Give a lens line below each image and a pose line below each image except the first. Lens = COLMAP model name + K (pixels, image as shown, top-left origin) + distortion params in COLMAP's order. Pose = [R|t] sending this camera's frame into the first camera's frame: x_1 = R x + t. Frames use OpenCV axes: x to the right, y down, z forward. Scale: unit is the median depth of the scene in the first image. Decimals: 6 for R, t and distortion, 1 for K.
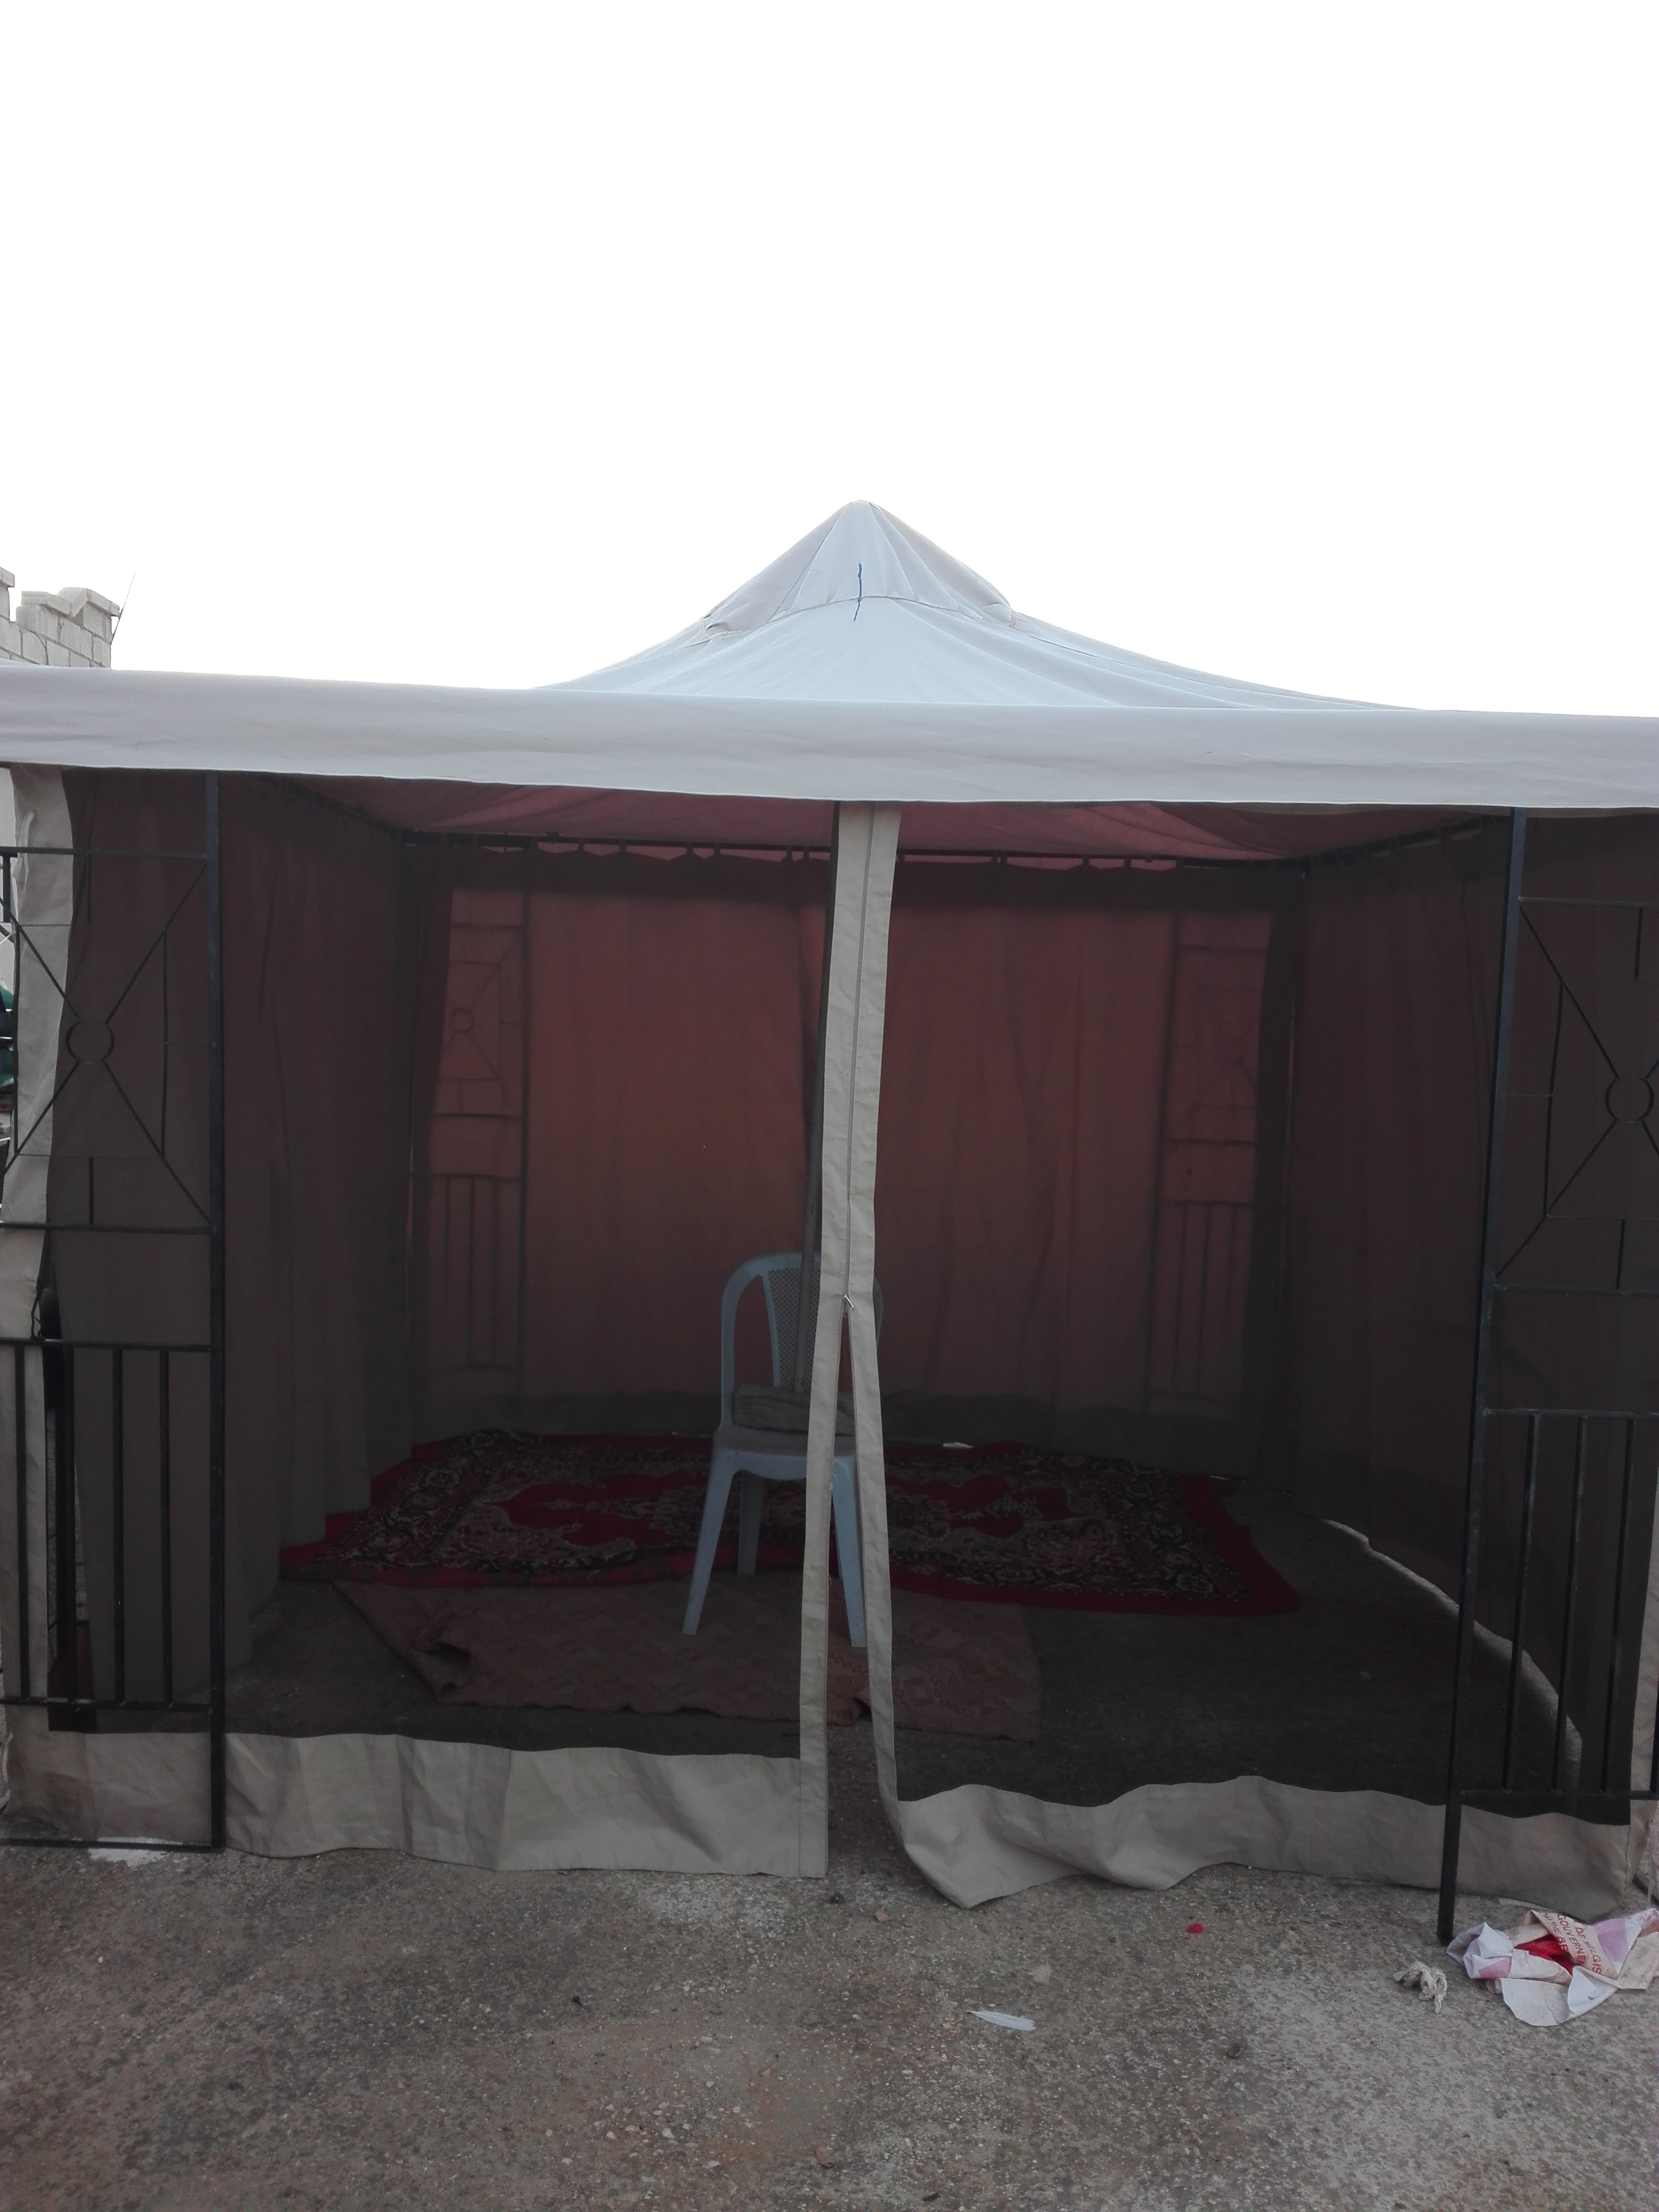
lens RADIAL K [[1816.5, 0, 798.5], [0, 1816.5, 1088.7], [0, 0, 1]] dist [-0.006554, -0.018257]
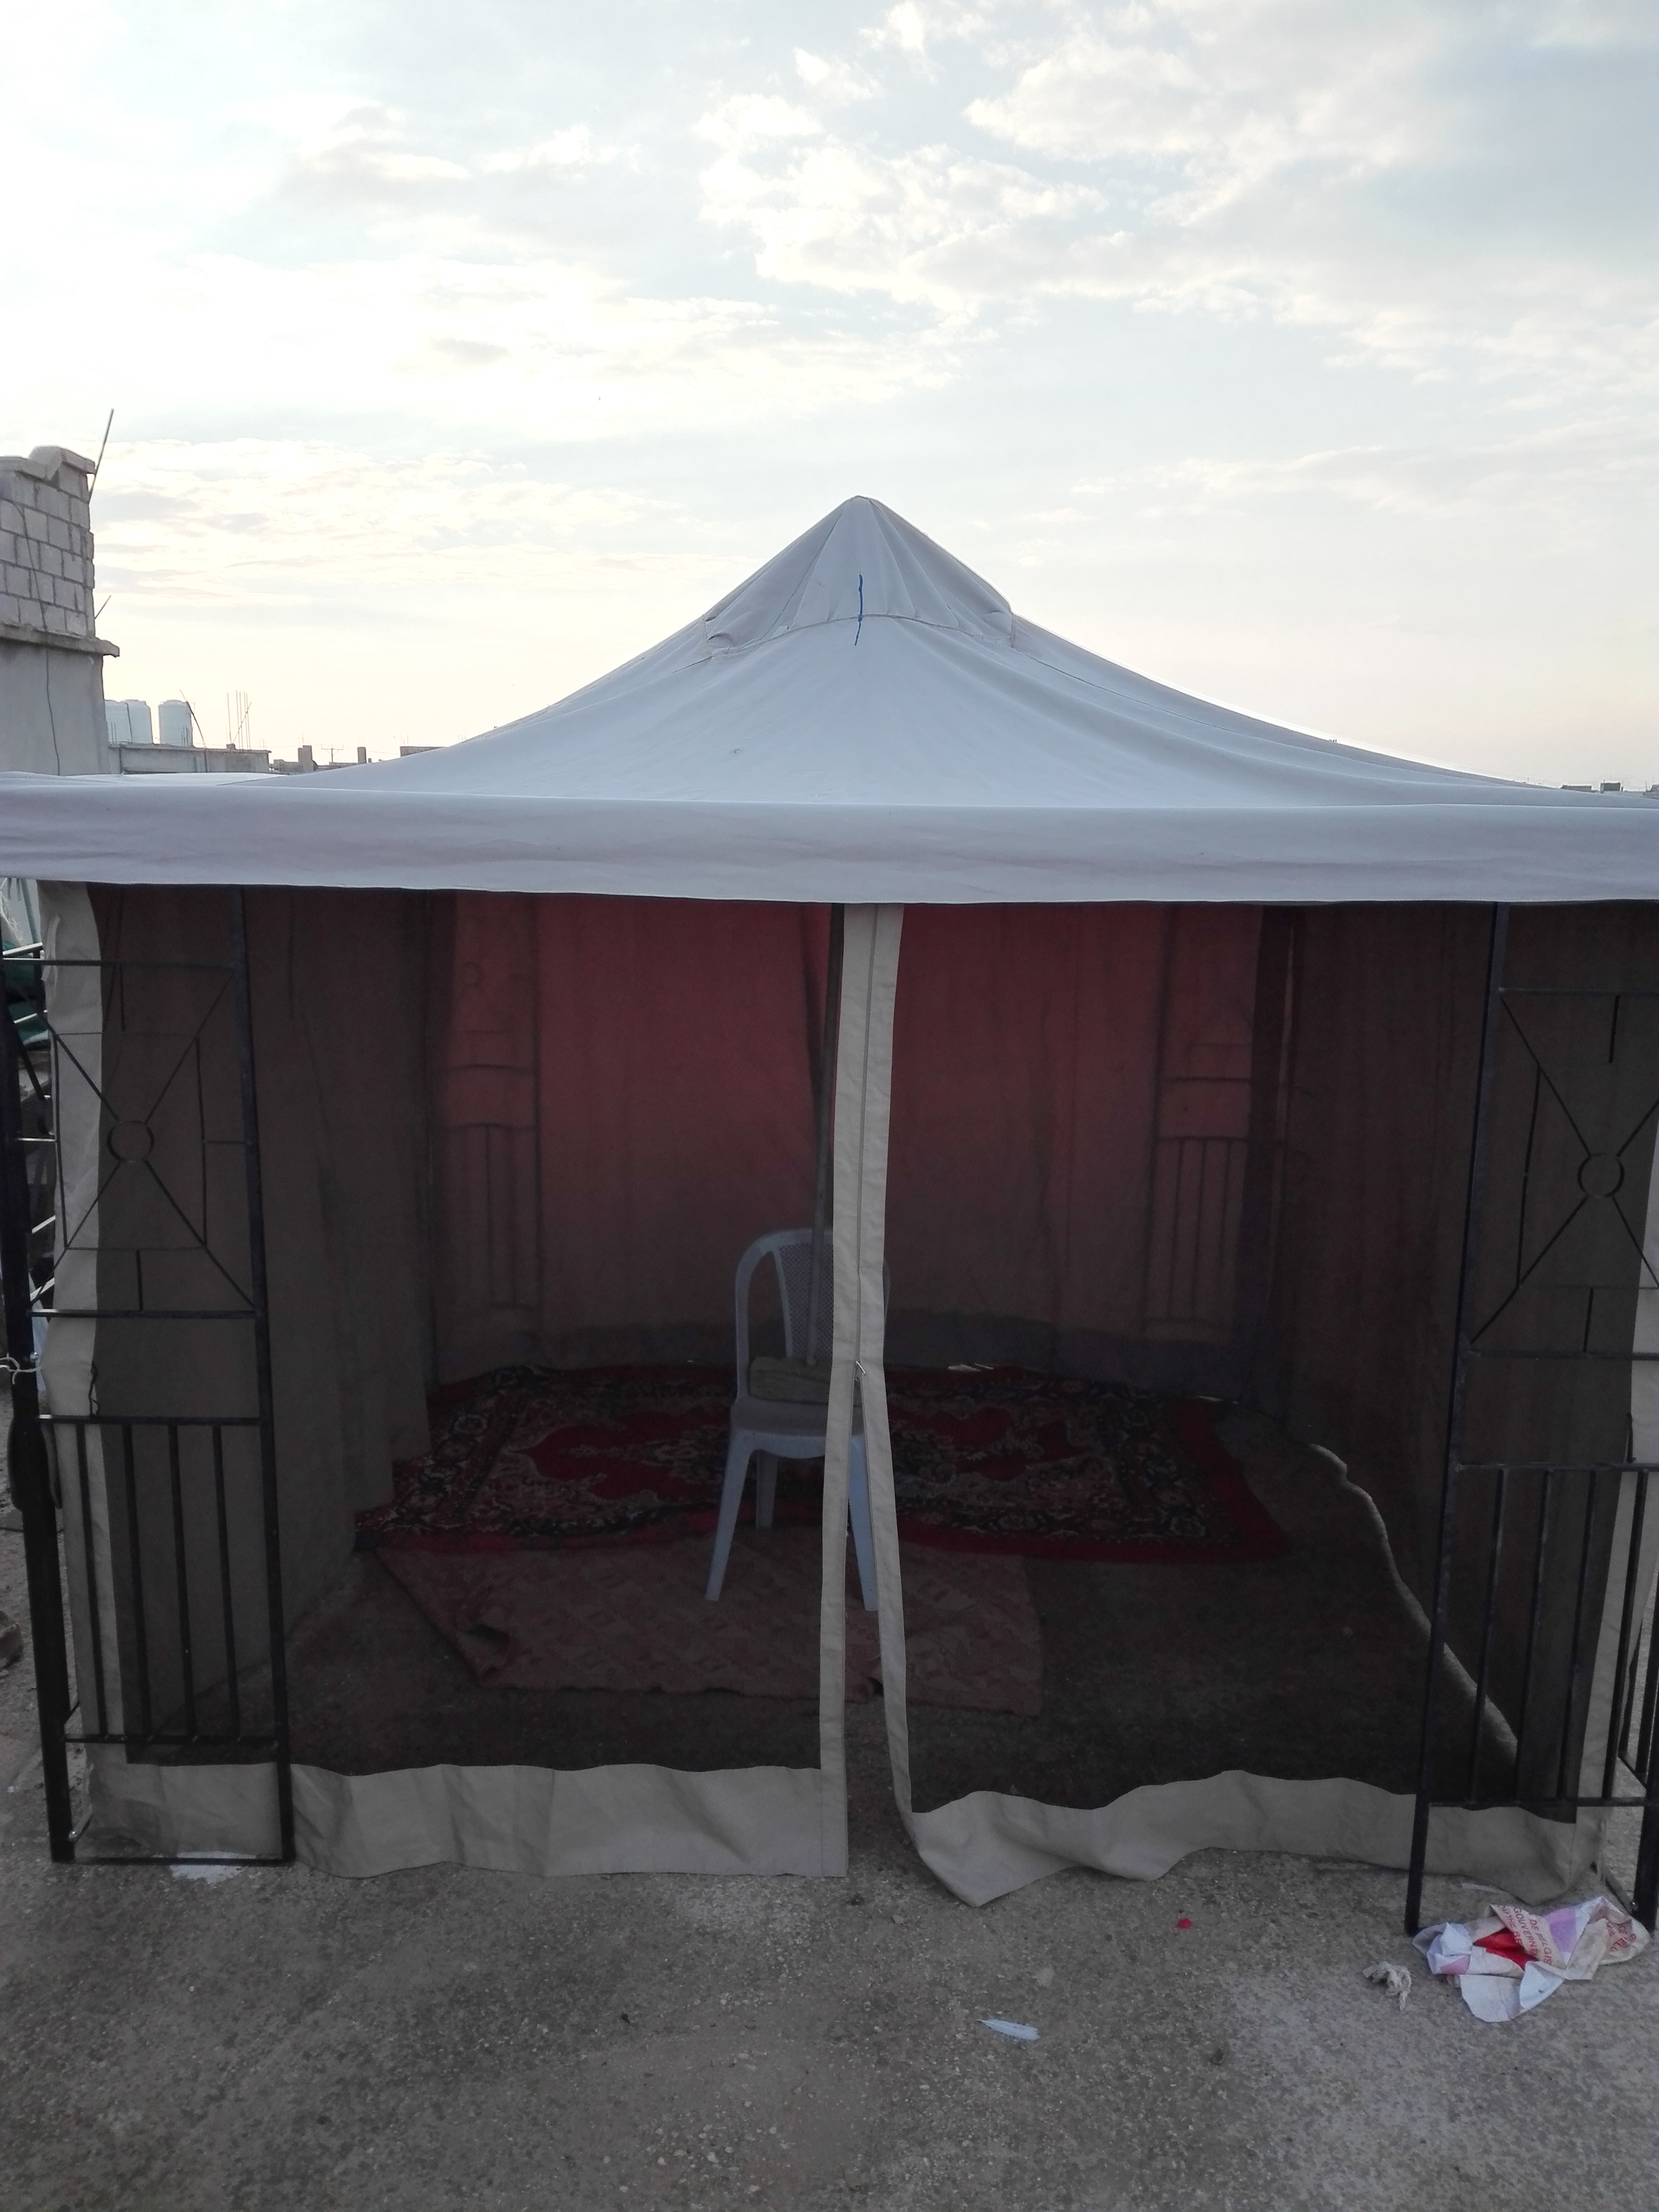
lens RADIAL K [[1817.2, 0, 802.8], [0, 1817.2, 1067.0], [0, 0, 1]] dist [0.010680, -0.047395]
pose [[0.999826, -0.018604, 0.001487, -0.003301], [0.018330, 0.993833, 0.109362, -0.141414], [-0.003513, -0.109316, 0.994001, -0.029453]]
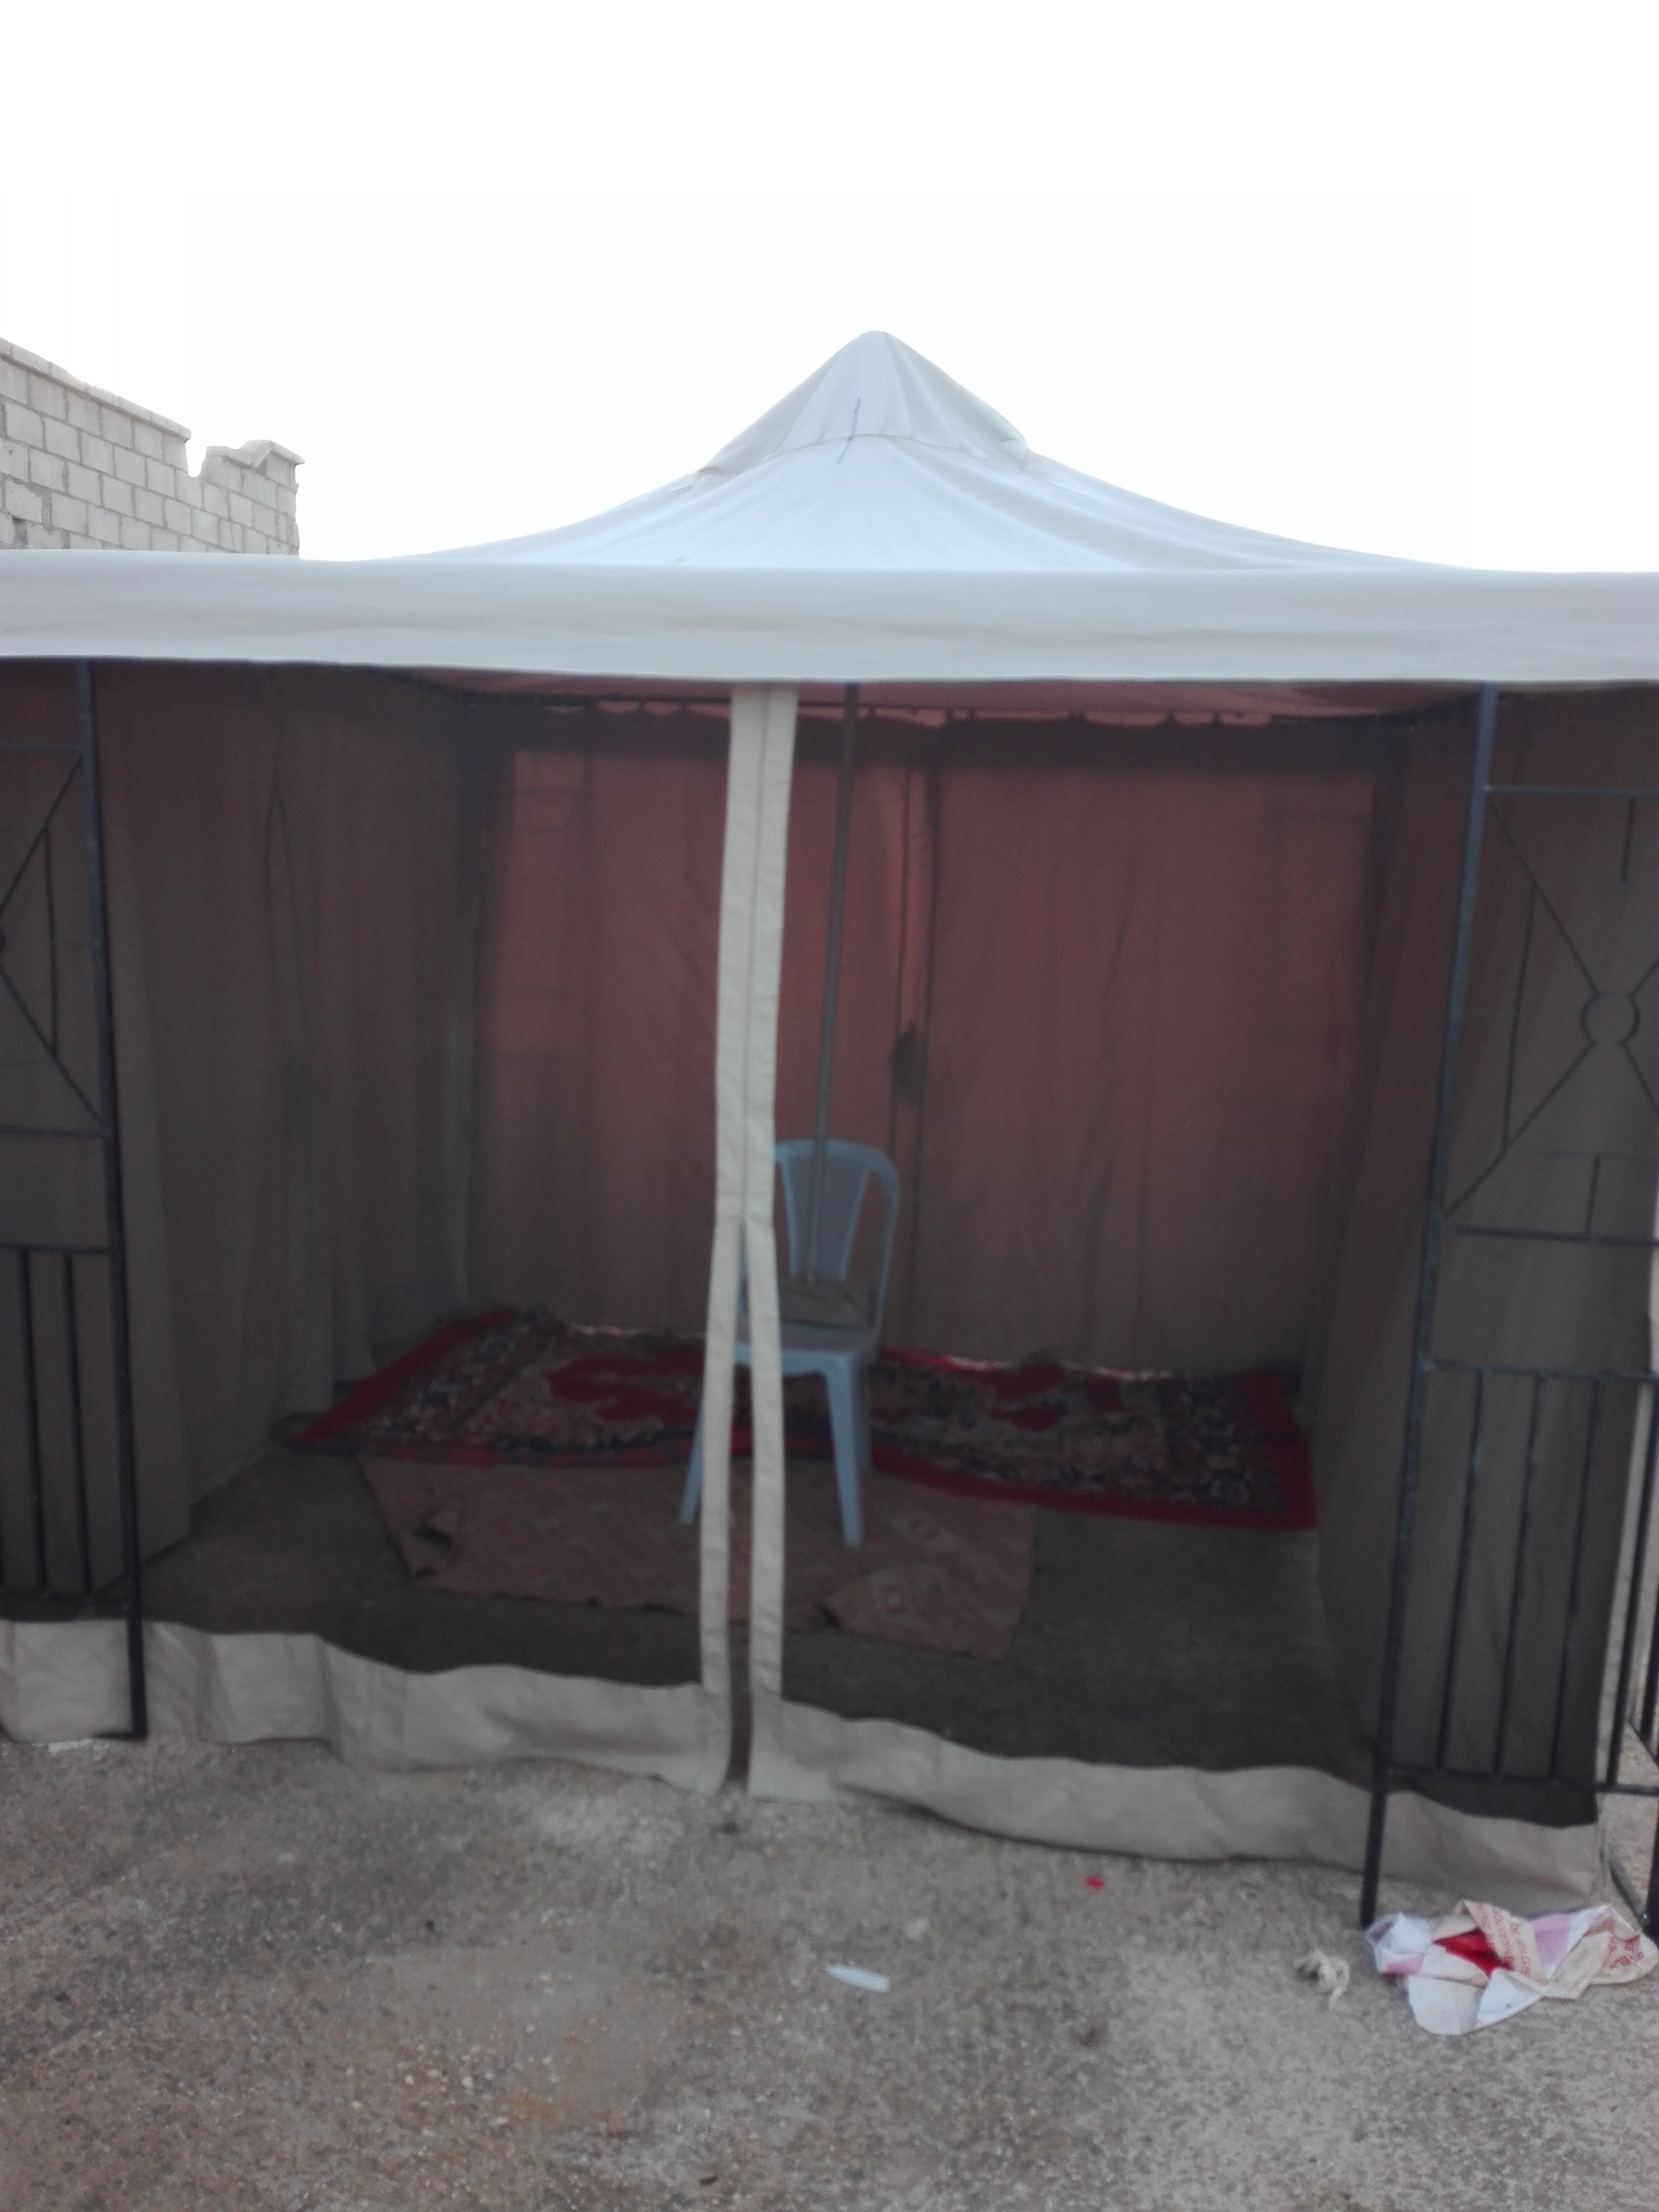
lens RADIAL K [[1767.5, 0, 822.1], [0, 1767.5, 1112.1], [0, 0, 1]] dist [0.047713, -0.082627]
pose [[0.991682, 0.018678, -0.127347, 0.149653], [-0.004990, 0.994250, 0.106968, -0.031064], [0.128613, -0.105443, 0.986073, 0.085234]]
